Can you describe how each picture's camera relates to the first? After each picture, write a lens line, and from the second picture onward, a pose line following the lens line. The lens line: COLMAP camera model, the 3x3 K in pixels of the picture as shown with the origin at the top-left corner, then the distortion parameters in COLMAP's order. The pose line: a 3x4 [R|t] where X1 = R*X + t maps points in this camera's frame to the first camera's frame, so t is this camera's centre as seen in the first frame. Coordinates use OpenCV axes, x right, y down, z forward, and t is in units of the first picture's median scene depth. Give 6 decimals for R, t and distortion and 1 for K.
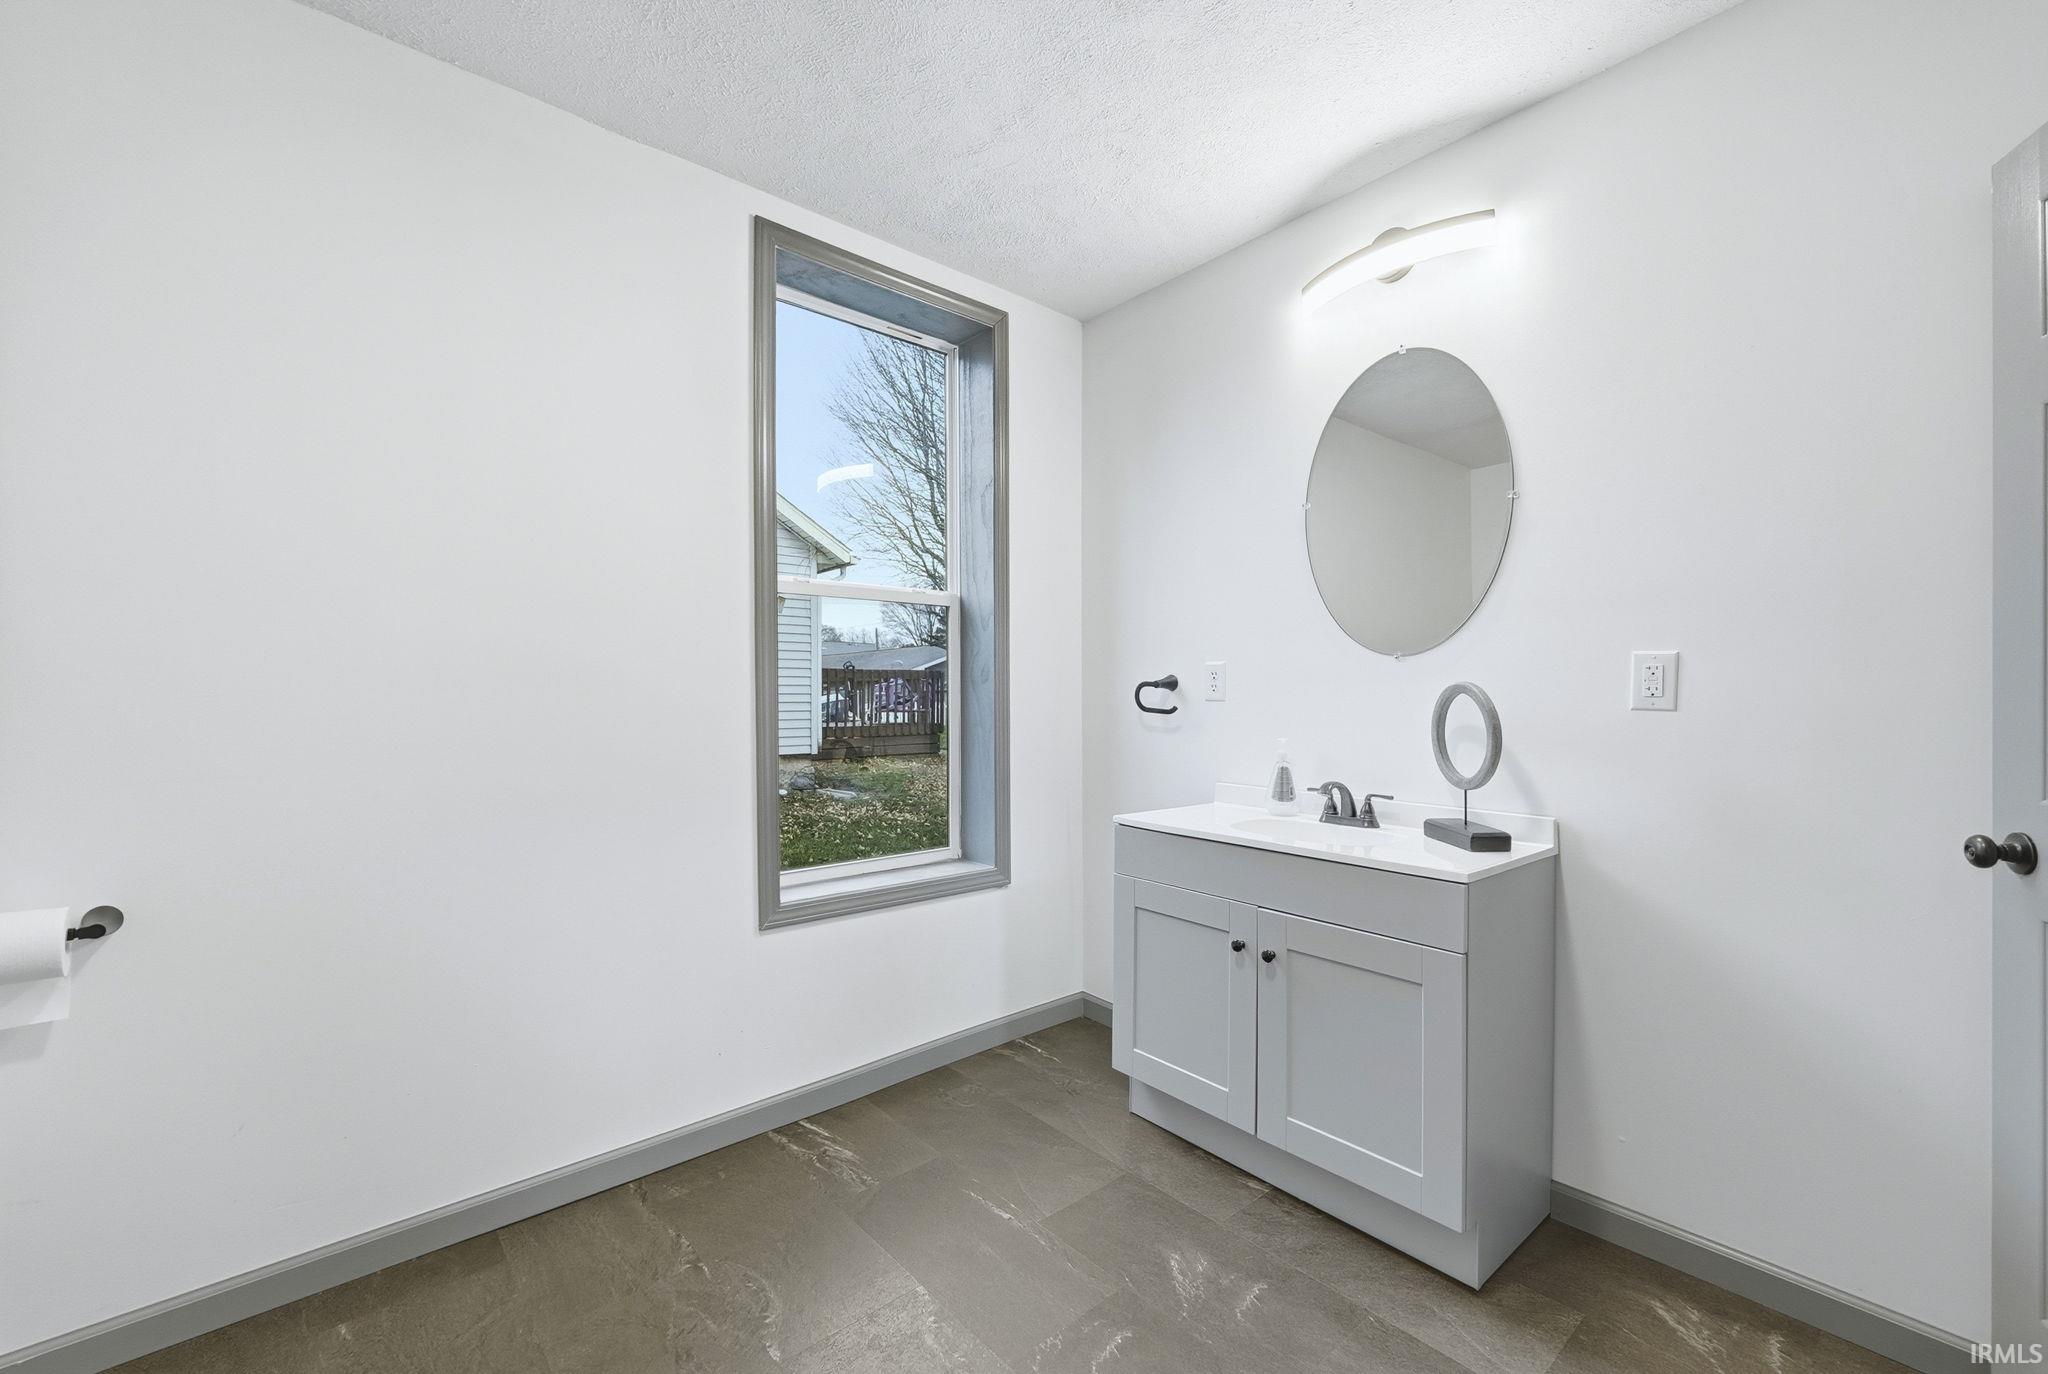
lens RADIAL K [[849.0, 0, 1035.3], [0, 849.0, 679.2], [0, 0, 1]] dist [-0.005609, -0.000276]
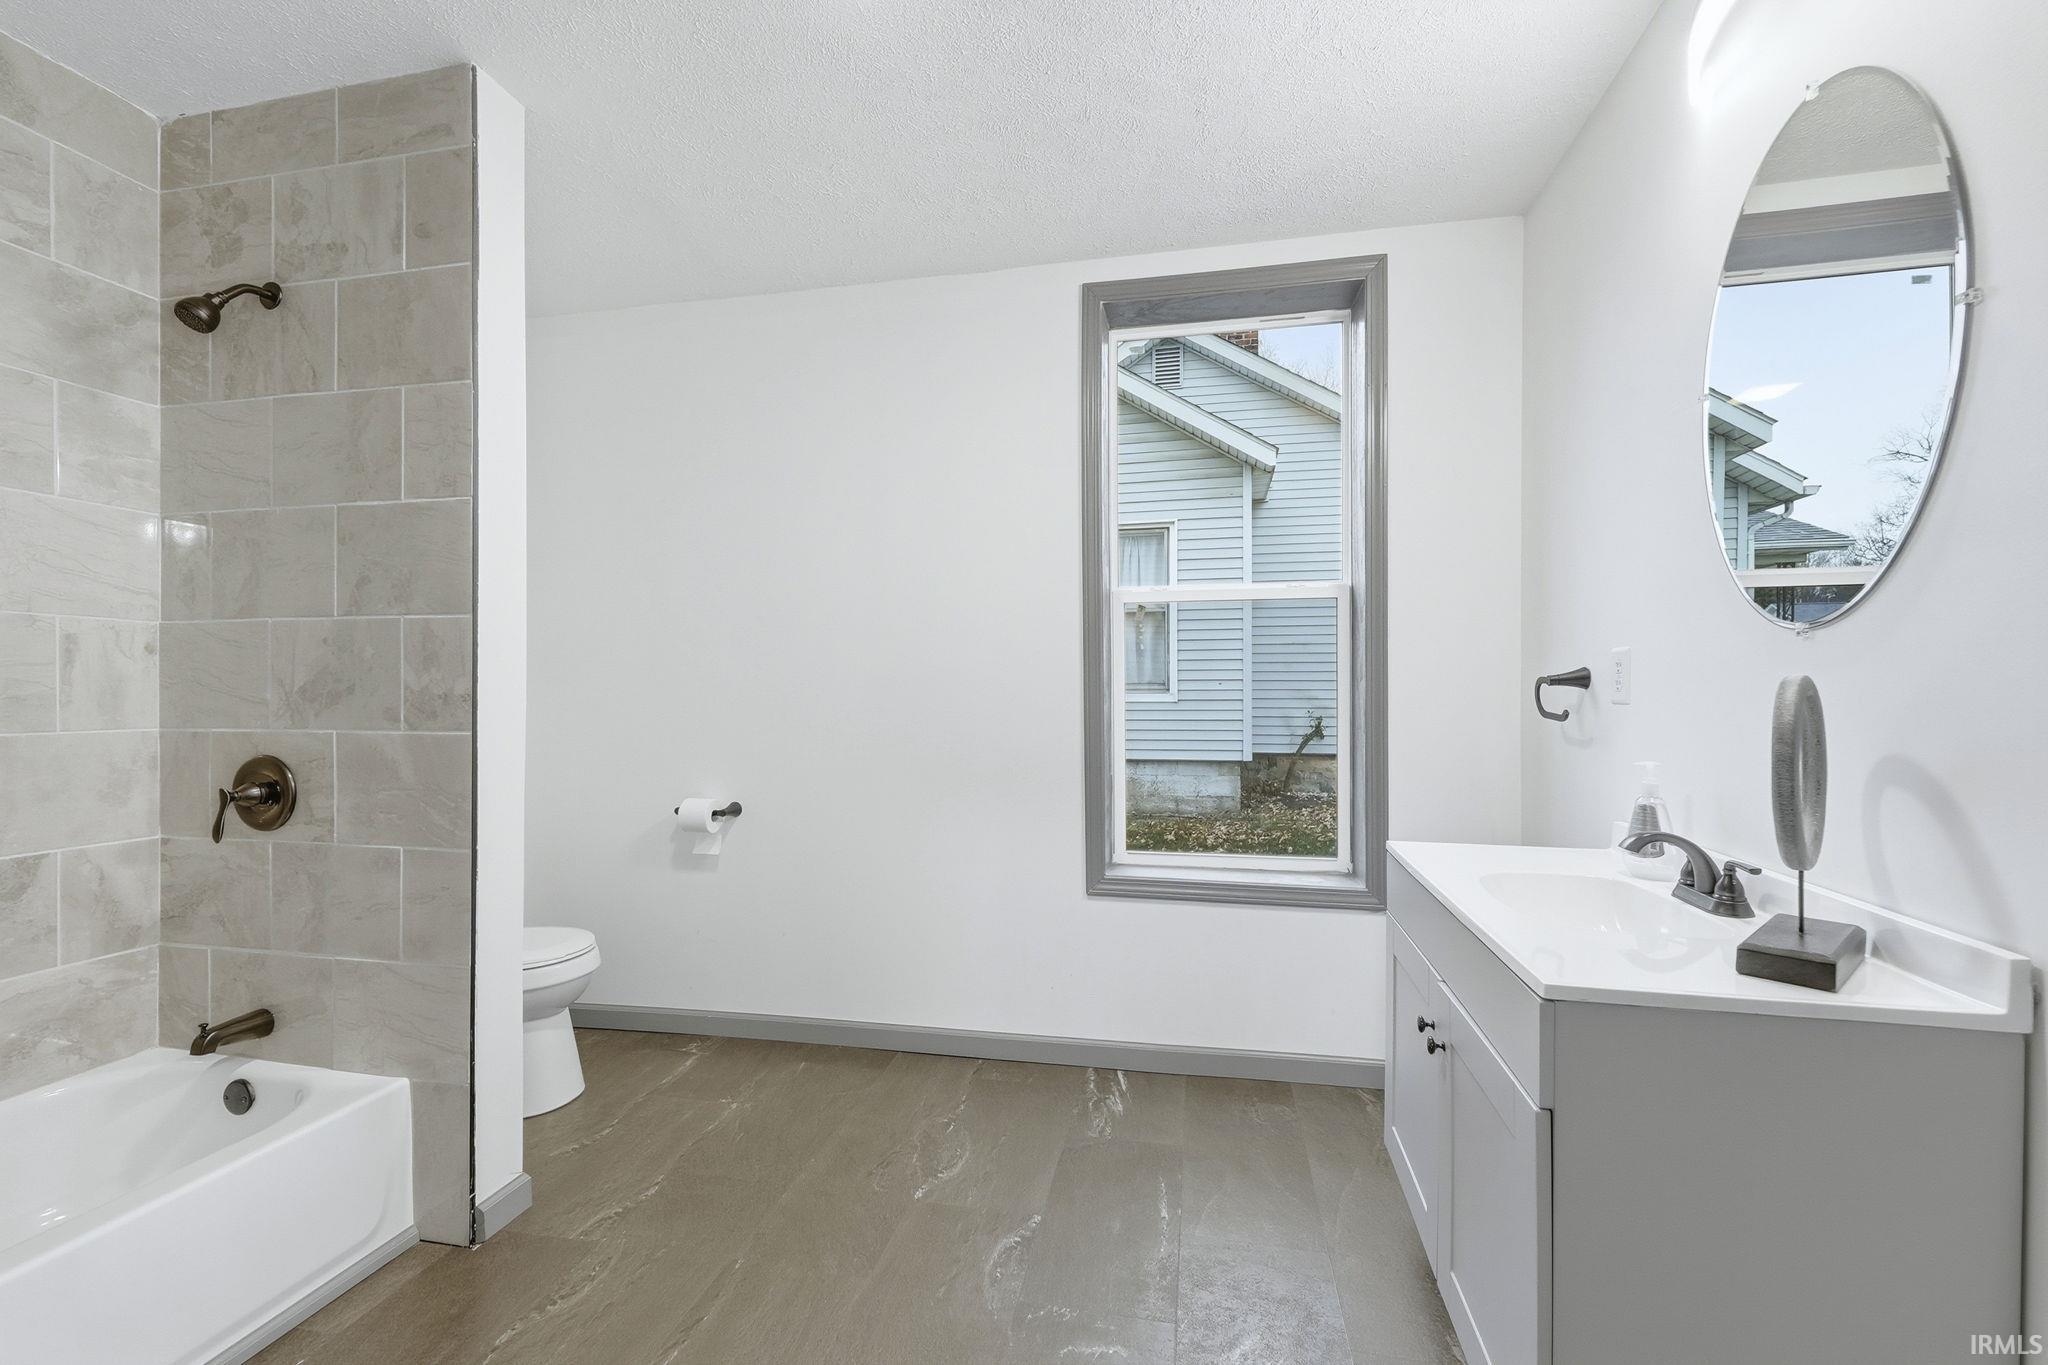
lens RADIAL K [[849.0, 0, 1038.7], [0, 849.0, 691.3], [0, 0, 1]] dist [-0.005609, -0.000276]
pose [[0.603614, -0.001465, -0.797275, 0.551960], [0.014472, 0.999854, 0.009119, 0.002368], [0.797145, -0.017043, 0.603547, 0.233220]]
